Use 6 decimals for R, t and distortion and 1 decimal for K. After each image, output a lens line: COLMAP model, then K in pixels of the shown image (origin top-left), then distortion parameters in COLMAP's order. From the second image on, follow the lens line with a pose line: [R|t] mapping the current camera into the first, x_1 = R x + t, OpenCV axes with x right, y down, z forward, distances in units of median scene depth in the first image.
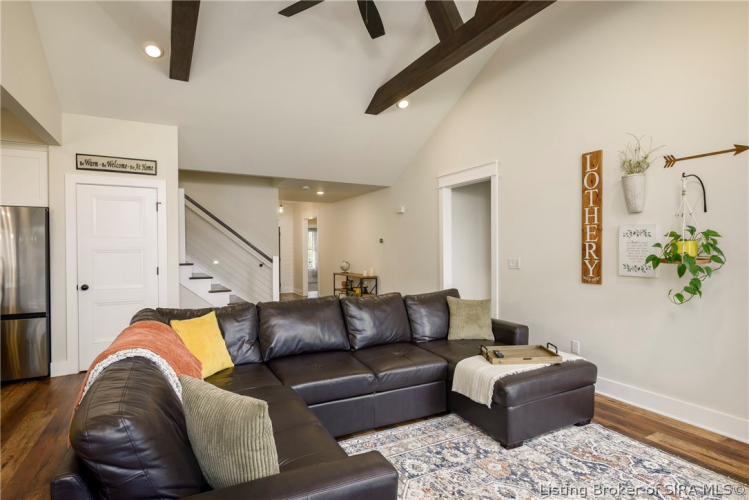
lens RADIAL K [[406.0, 0, 374.3], [0, 406.0, 249.6], [0, 0, 1]] dist [-0.000013, 0.000006]
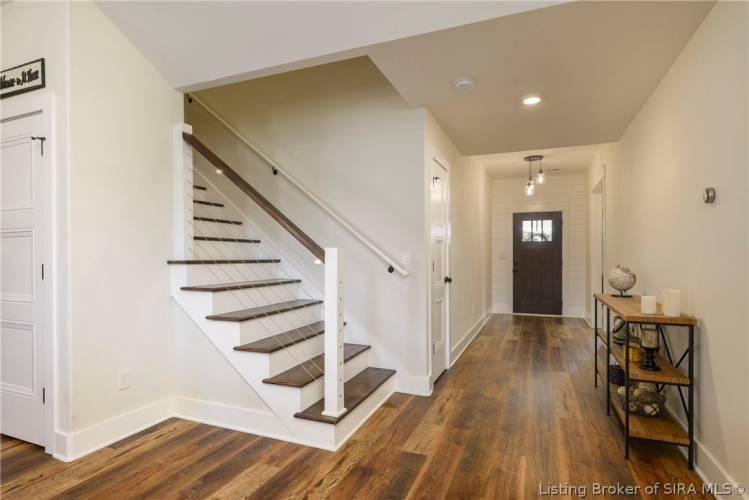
lens RADIAL K [[400.5, 0, 374.5], [0, 400.5, 255.7], [0, 0, 1]] dist [-0.000642, -0.000004]
pose [[0.646222, -0.002200, -0.763147, 0.082657], [-0.002297, 0.999986, -0.004828, 0.022791], [0.763146, 0.004873, 0.646207, 0.661689]]
